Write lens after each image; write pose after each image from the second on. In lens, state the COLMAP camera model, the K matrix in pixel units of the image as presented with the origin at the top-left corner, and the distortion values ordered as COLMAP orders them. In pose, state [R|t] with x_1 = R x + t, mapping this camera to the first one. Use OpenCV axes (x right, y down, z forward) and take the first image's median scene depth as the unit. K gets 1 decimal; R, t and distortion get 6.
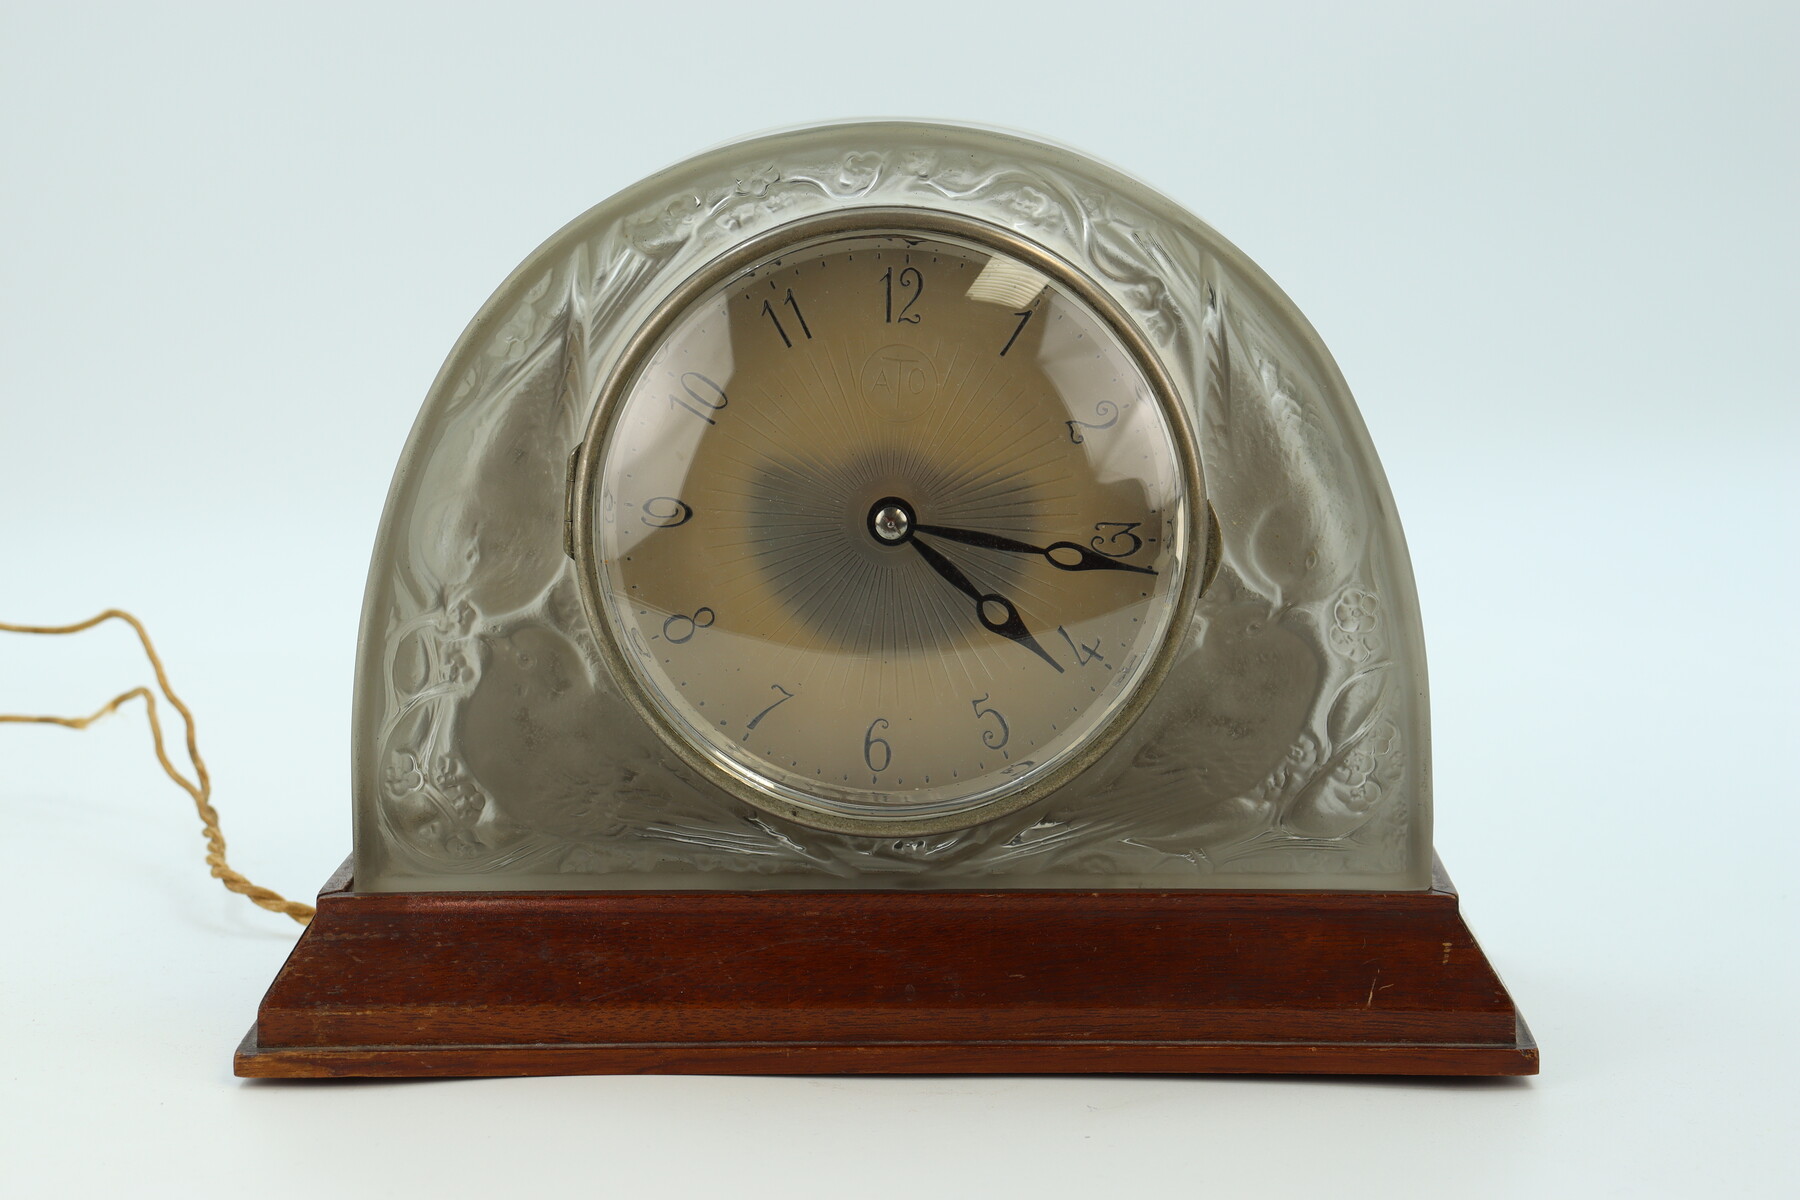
lens RADIAL K [[4279.1, 0, 900.0], [0, 4279.1, 600.0], [0, 0, 1]] dist [0.321183, 0.083598]
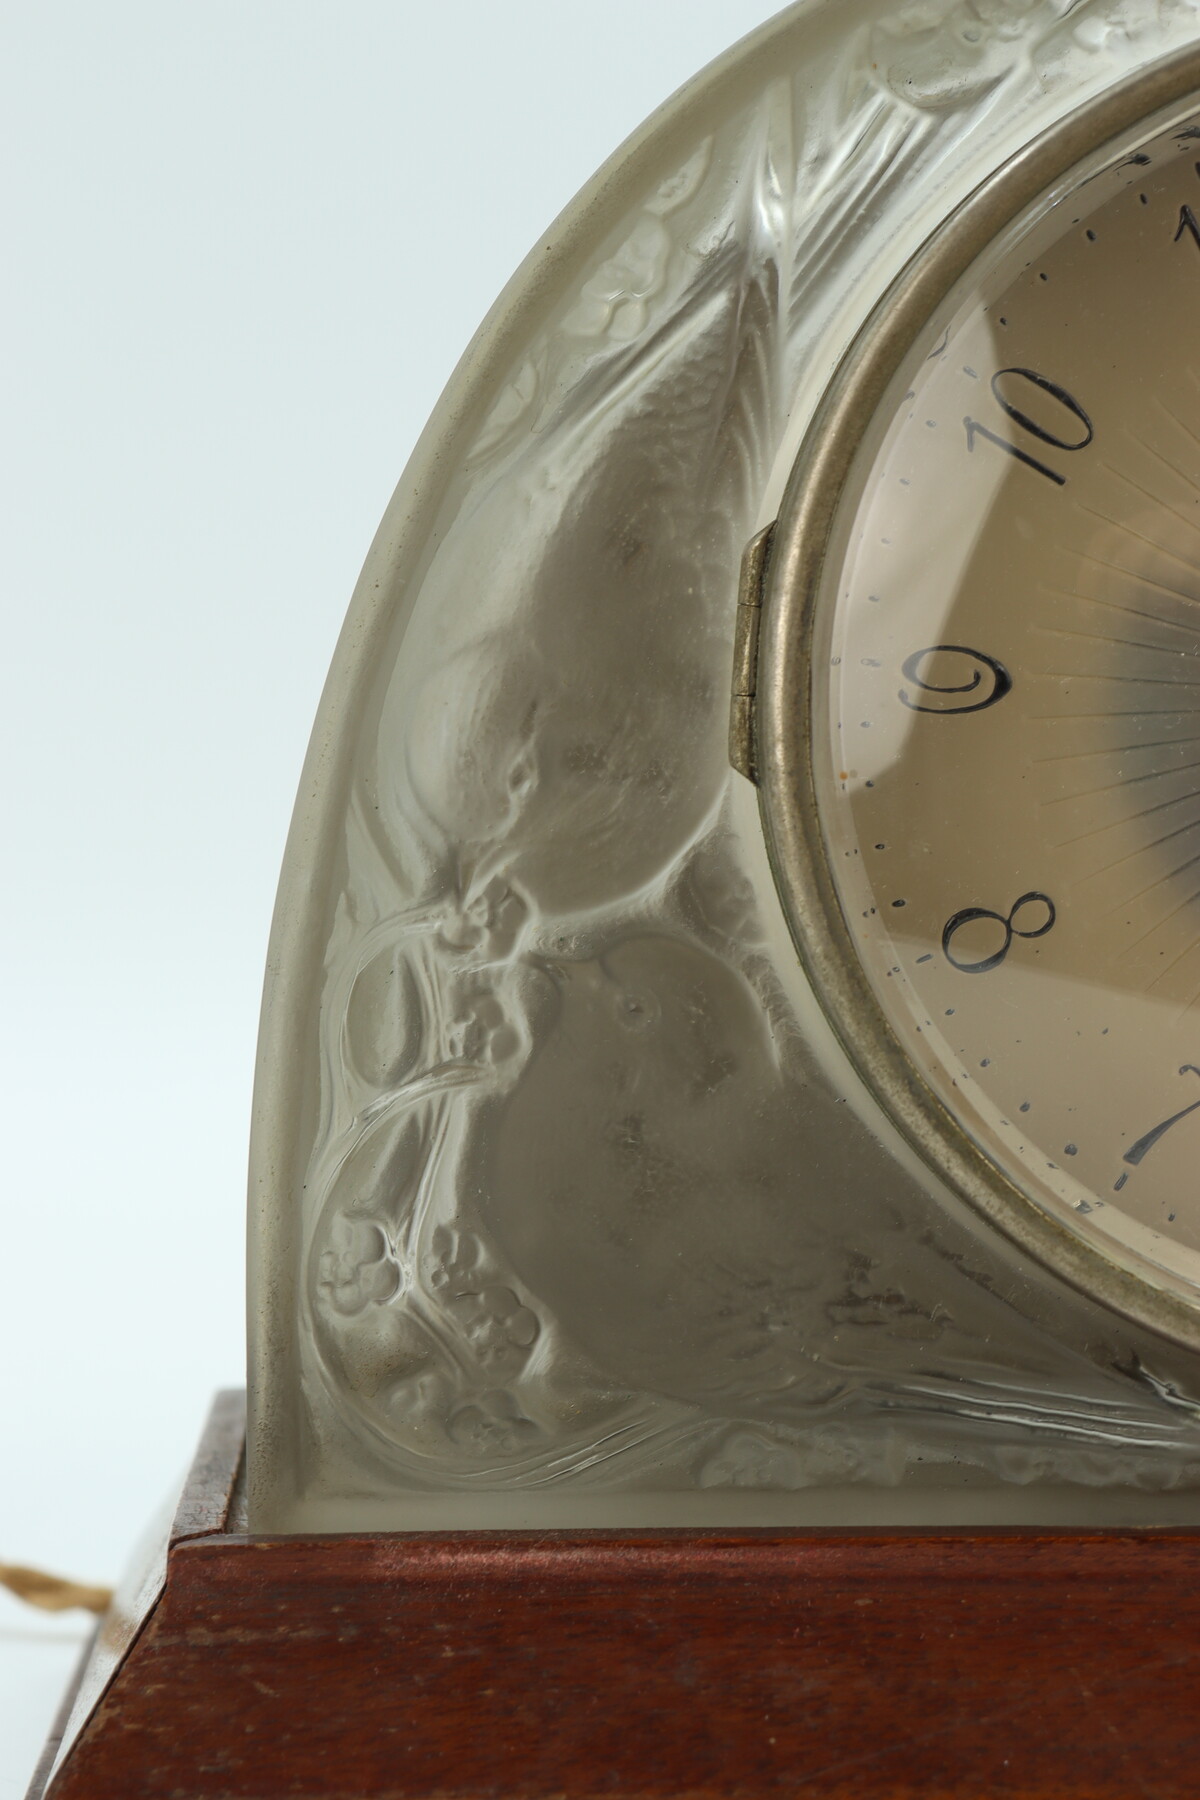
lens RADIAL K [[4083.0, 0, 600.0], [0, 4083.0, 900.0], [0, 0, 1]] dist [0.212477, 0.252395]
pose [[0.997810, 0.002745, 0.066093, -0.119619], [0.003269, 0.995872, -0.090712, 0.041474], [-0.066069, 0.090729, 0.993682, 0.572025]]
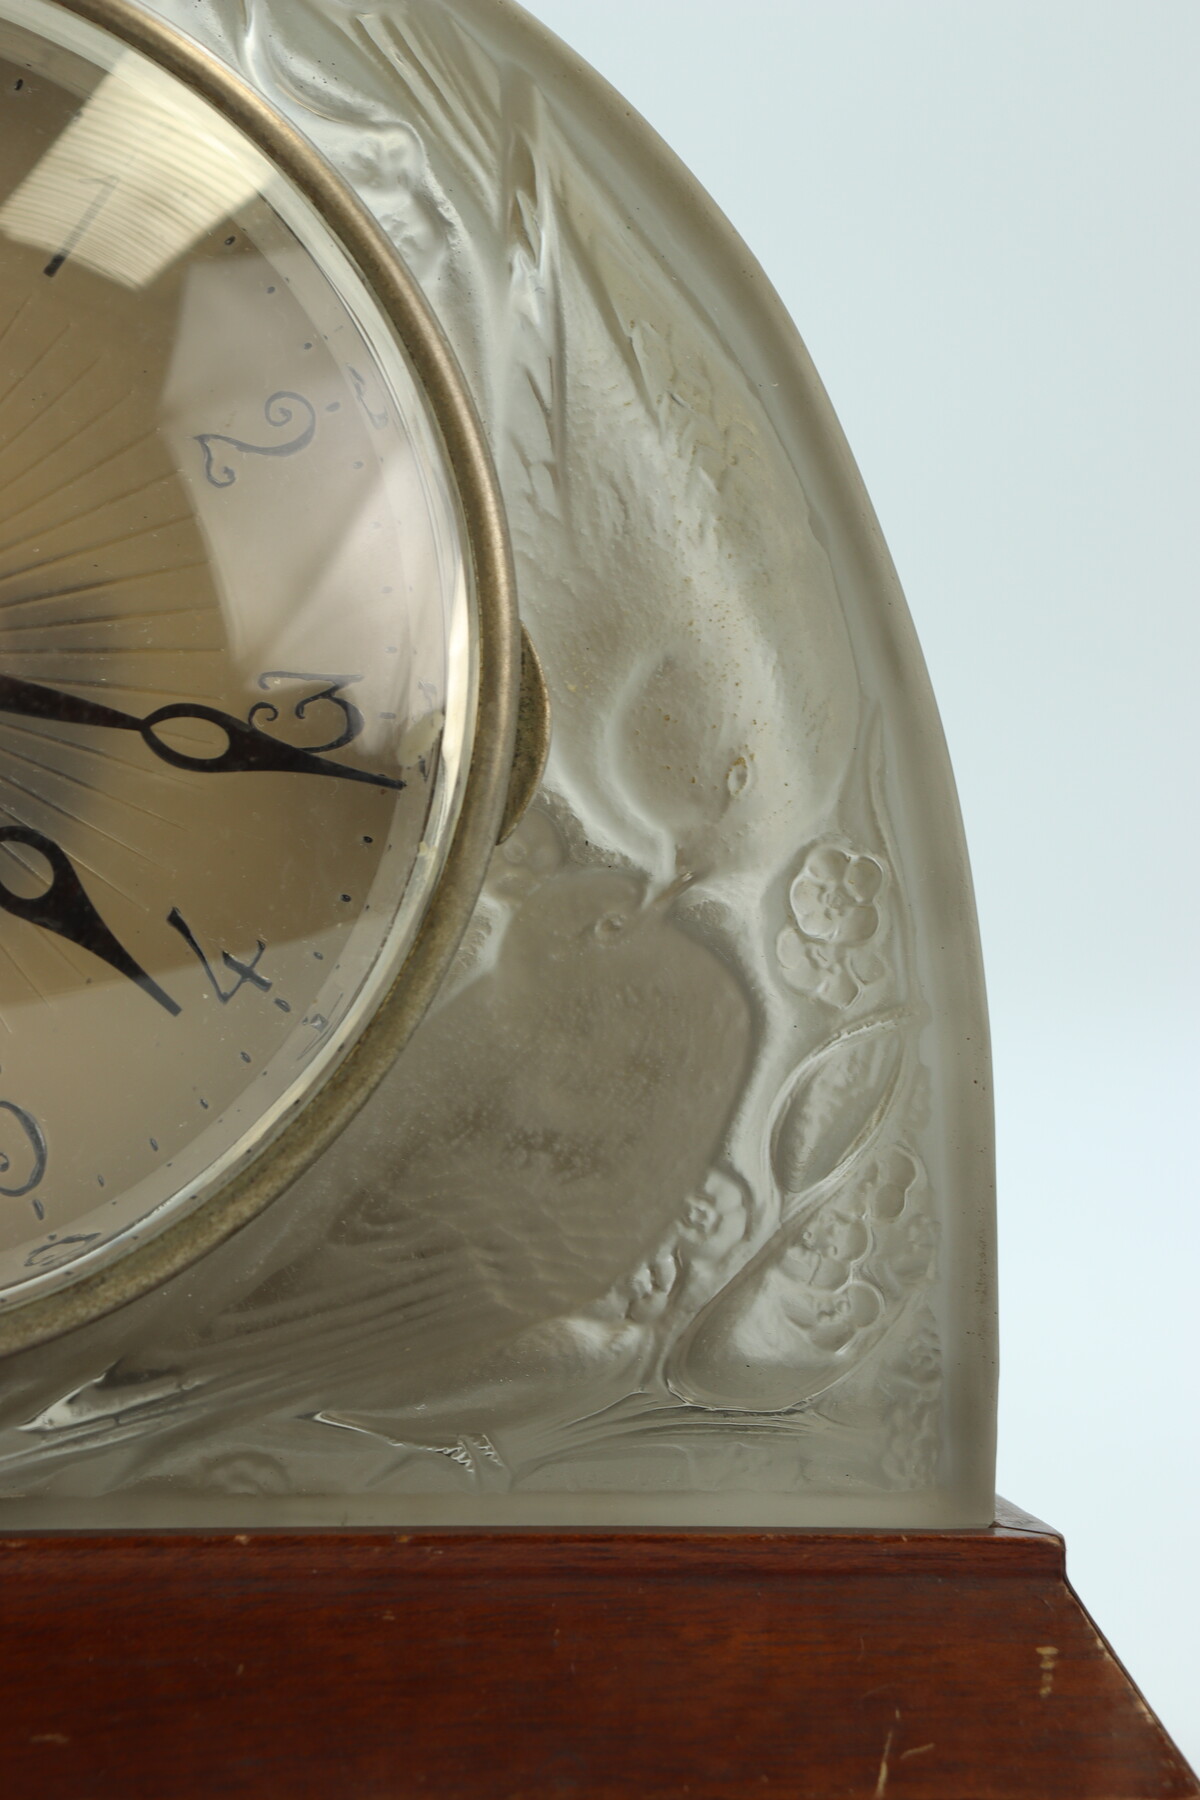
lens RADIAL K [[4083.0, 0, 600.0], [0, 4083.0, 900.0], [0, 0, 1]] dist [0.212477, 0.252395]
pose [[0.986525, 0.025620, 0.161594, 0.013006], [-0.003106, 0.990419, -0.138063, 0.062027], [-0.163582, 0.135701, 0.977152, 0.586368]]
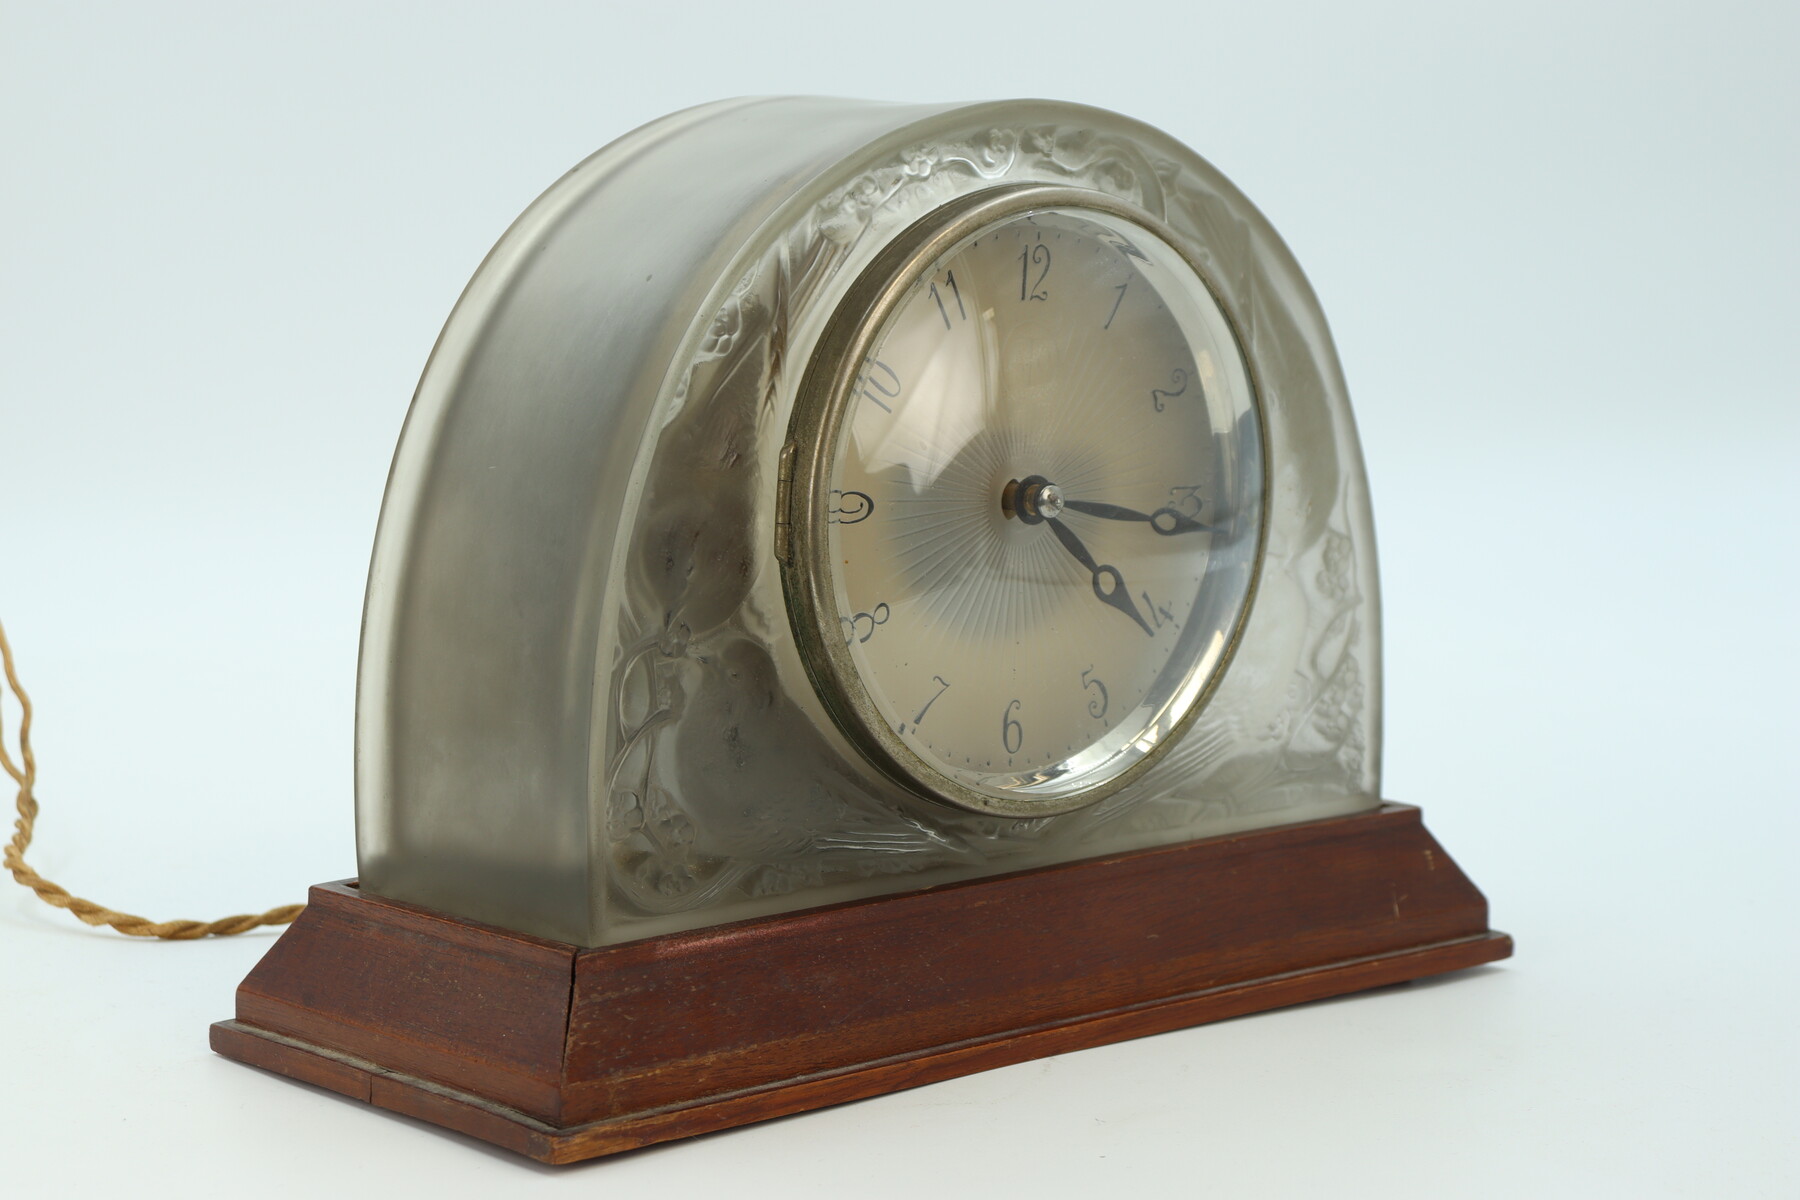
lens RADIAL K [[4279.1, 0, 900.0], [0, 4279.1, 600.0], [0, 0, 1]] dist [0.321183, 0.083598]
pose [[0.743777, -0.085762, 0.662904, -0.681559], [0.083737, 0.995877, 0.034886, -0.032294], [-0.663162, 0.029562, 0.747891, 0.273555]]
